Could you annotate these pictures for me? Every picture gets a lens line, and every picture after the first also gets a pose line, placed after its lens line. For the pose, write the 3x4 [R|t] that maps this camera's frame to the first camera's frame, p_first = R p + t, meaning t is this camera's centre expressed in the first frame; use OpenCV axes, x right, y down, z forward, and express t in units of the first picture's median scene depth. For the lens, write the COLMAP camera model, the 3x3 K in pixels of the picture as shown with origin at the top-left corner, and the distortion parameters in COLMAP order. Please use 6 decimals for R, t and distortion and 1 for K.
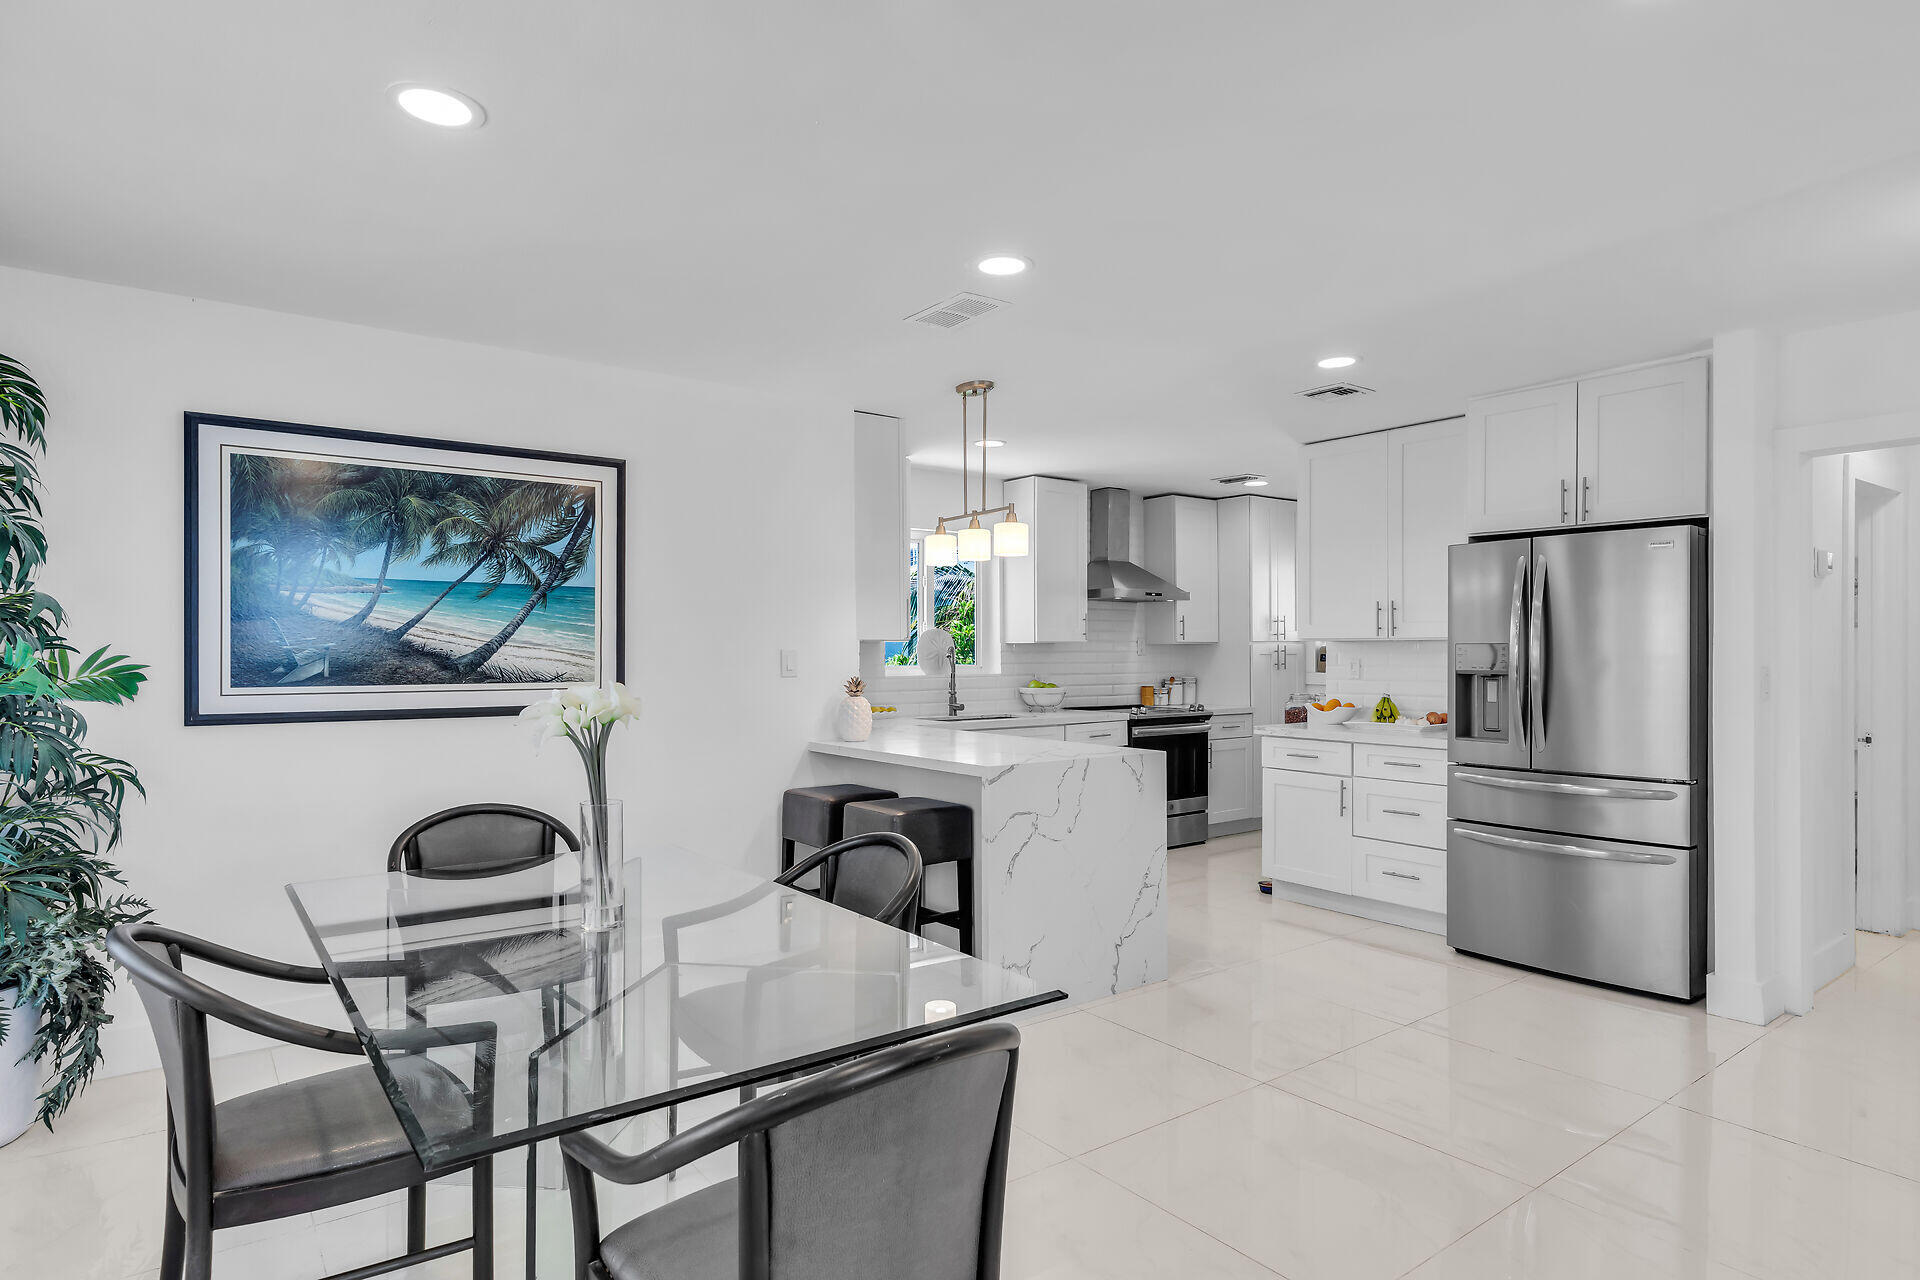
lens RADIAL K [[1027.2, 0, 959.8], [0, 1027.2, 648.5], [0, 0, 1]] dist [-0.001016, 0.000215]
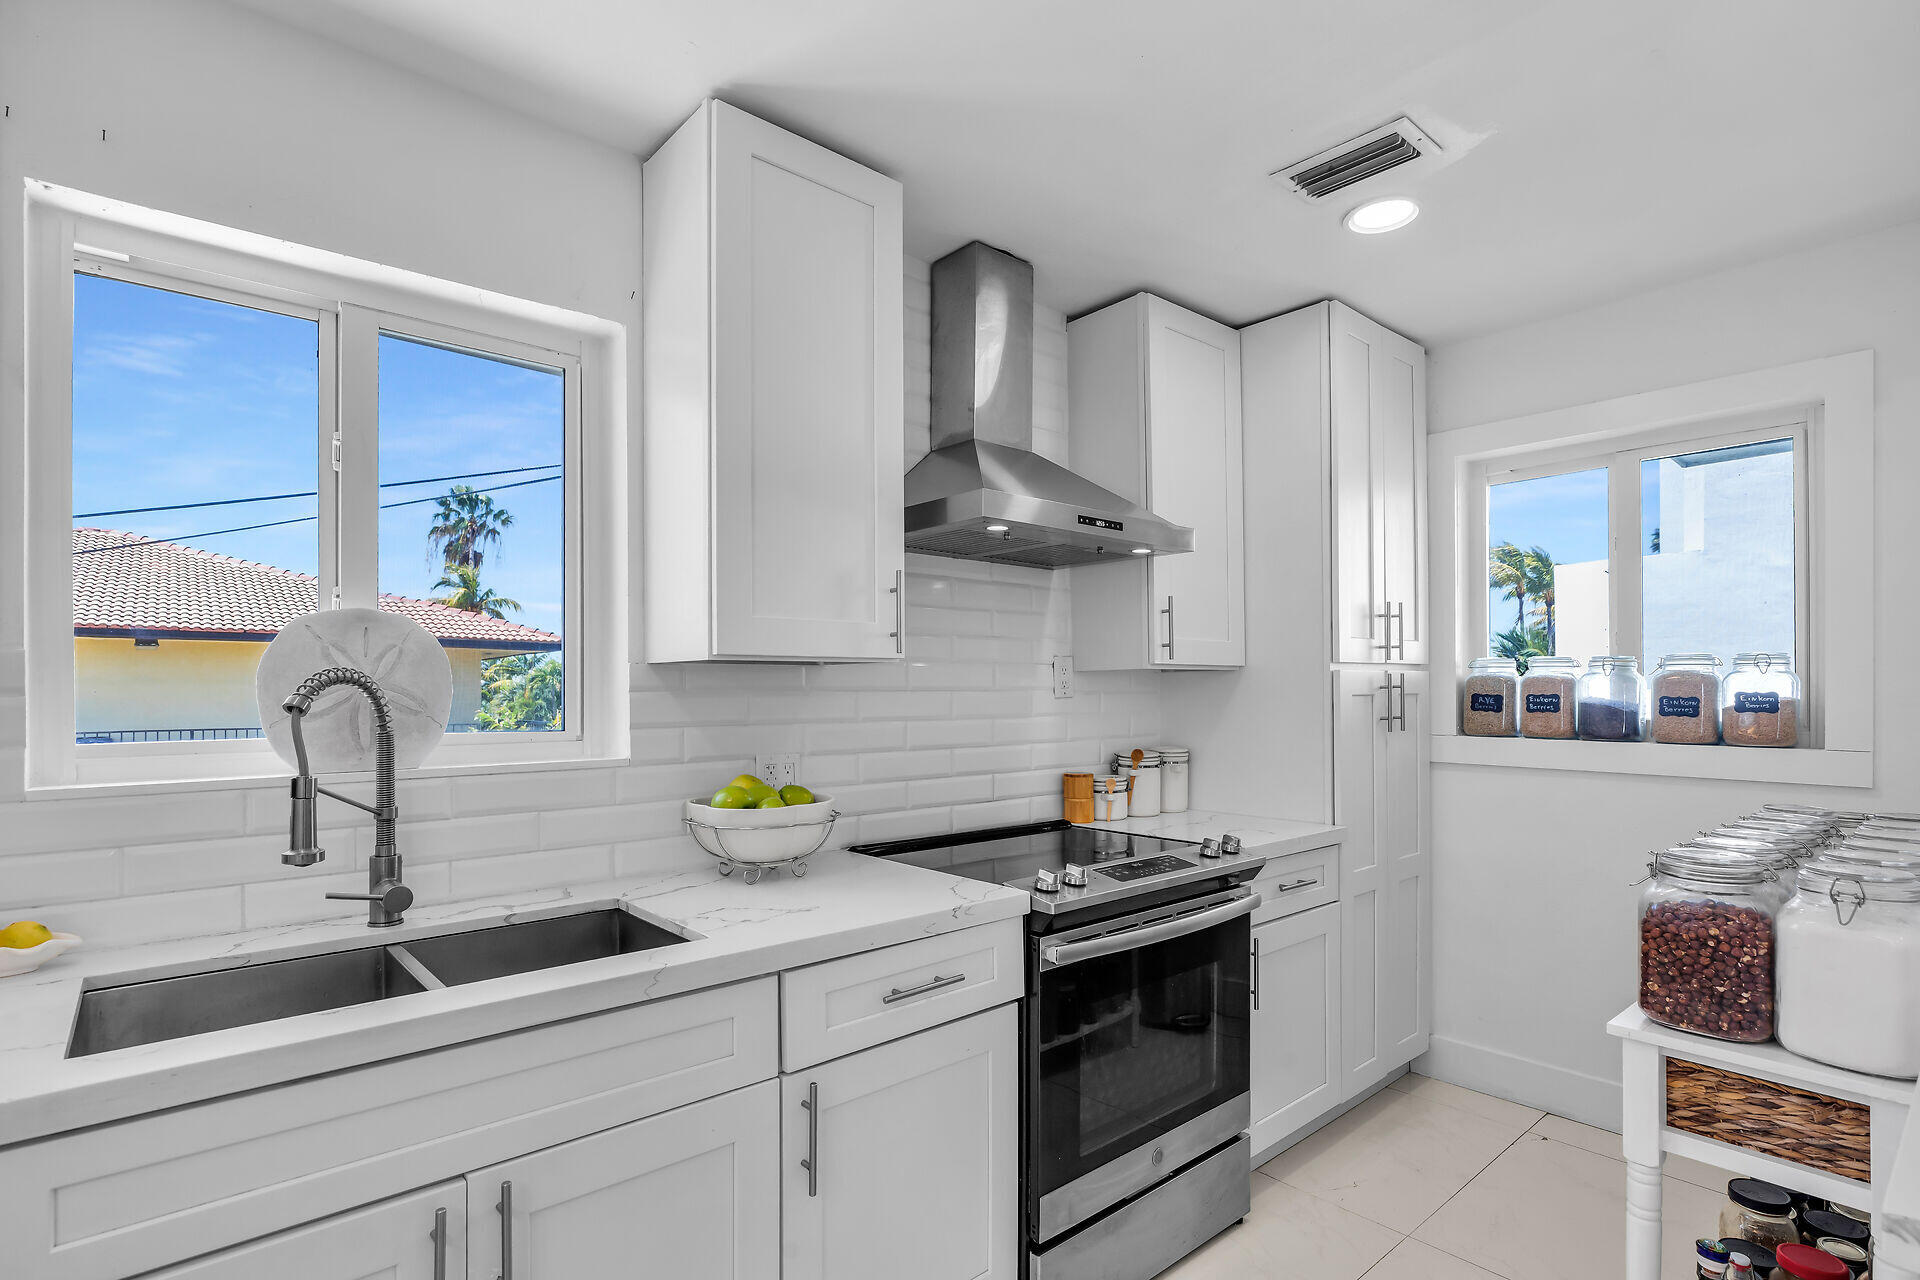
lens RADIAL K [[930.9, 0, 948.2], [0, 930.9, 684.4], [0, 0, 1]] dist [-0.001868, 0.000521]
pose [[0.998180, -0.002038, 0.060267, 0.113488], [0.002190, 0.999995, -0.002466, 0.002055], [-0.060261, 0.002594, 0.998179, 0.660964]]
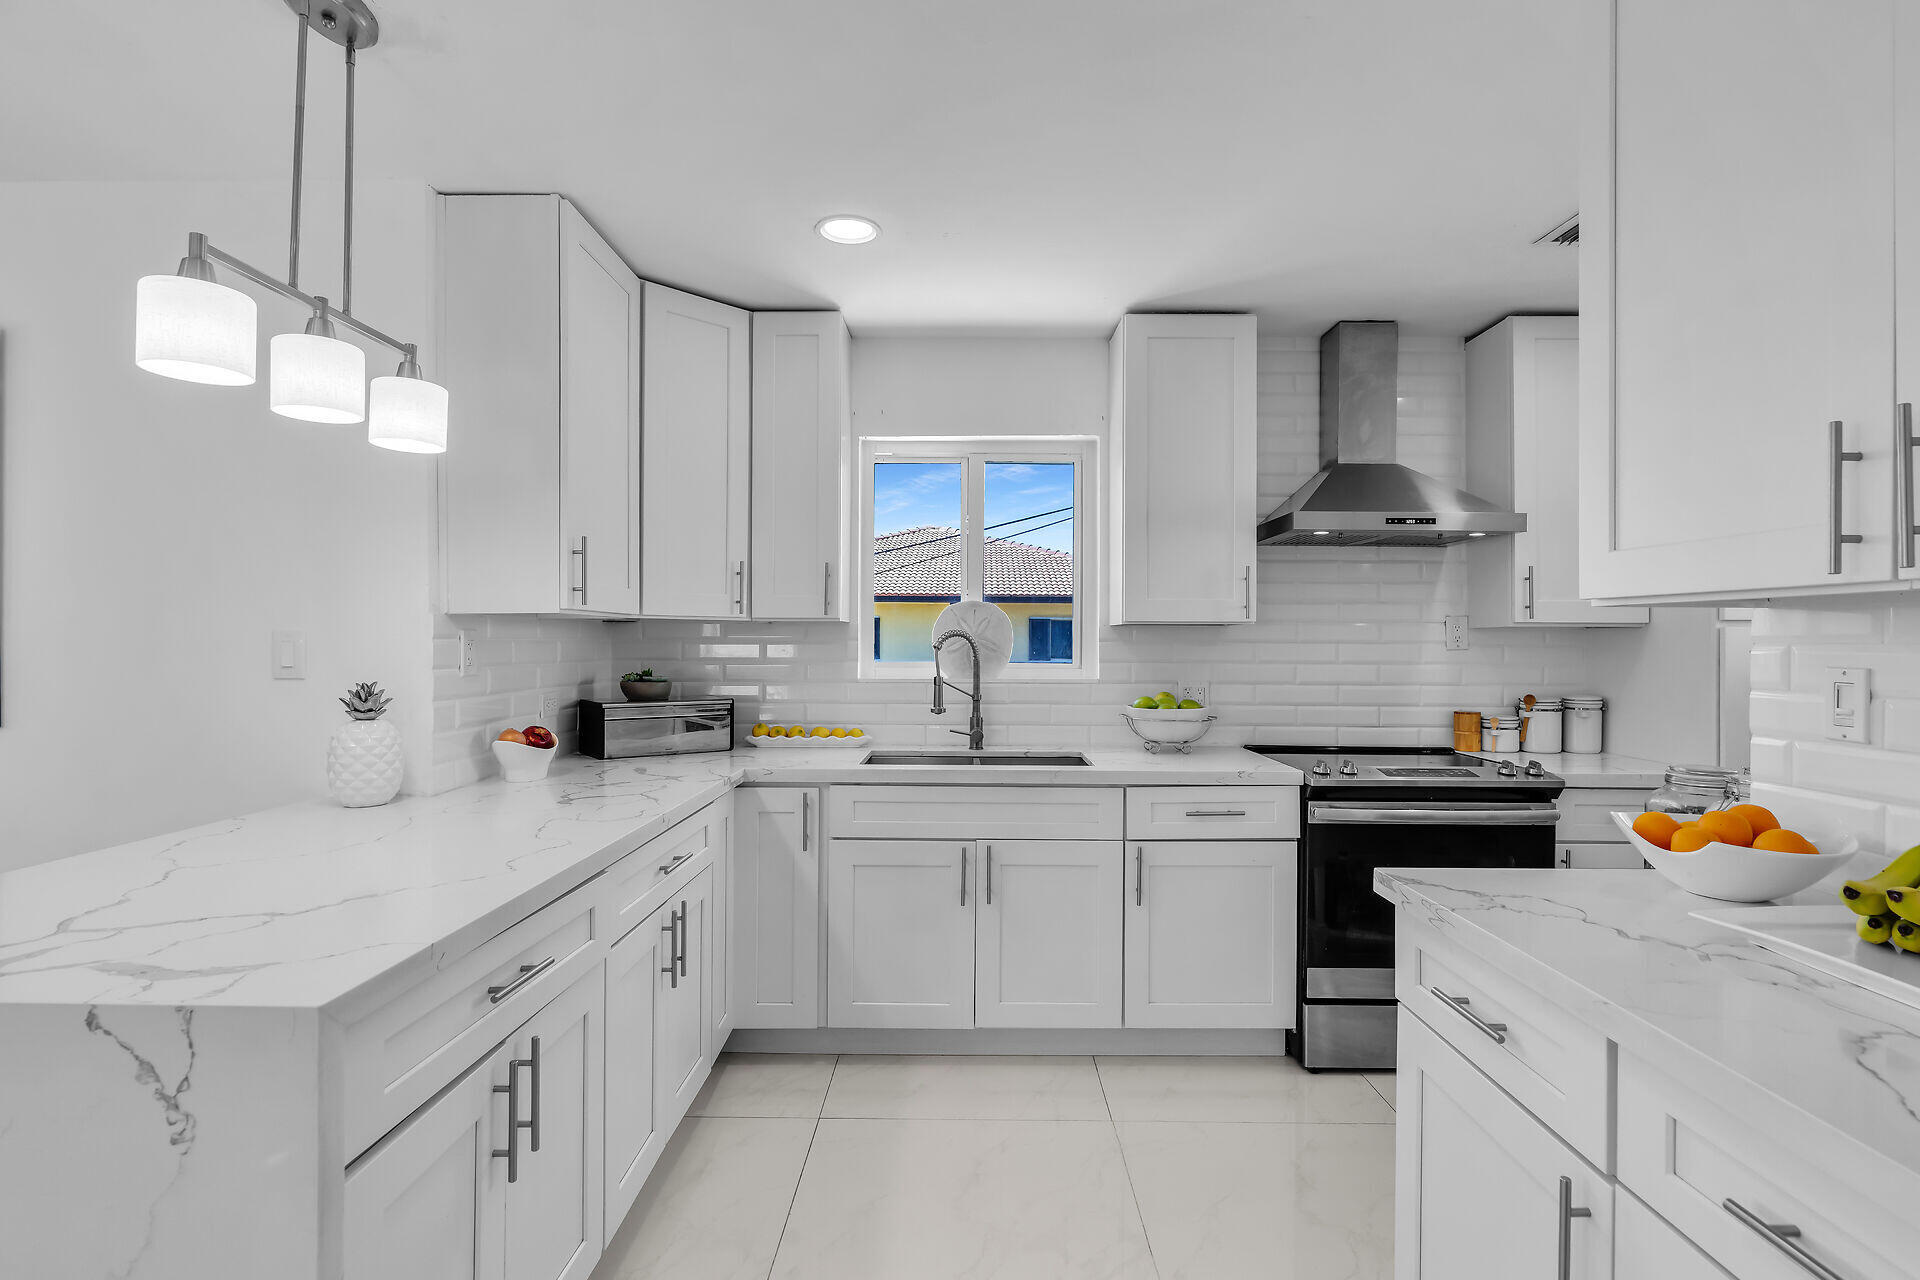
lens RADIAL K [[890.3, 0, 960.0], [0, 890.3, 640.0], [0, 0, 1]] dist [0.037766, -0.059235]
pose [[0.792043, 0.004415, -0.610449, 0.264979], [-0.003918, 0.999990, 0.002149, 0.001721], [0.610452, 0.000690, 0.792053, 0.523922]]
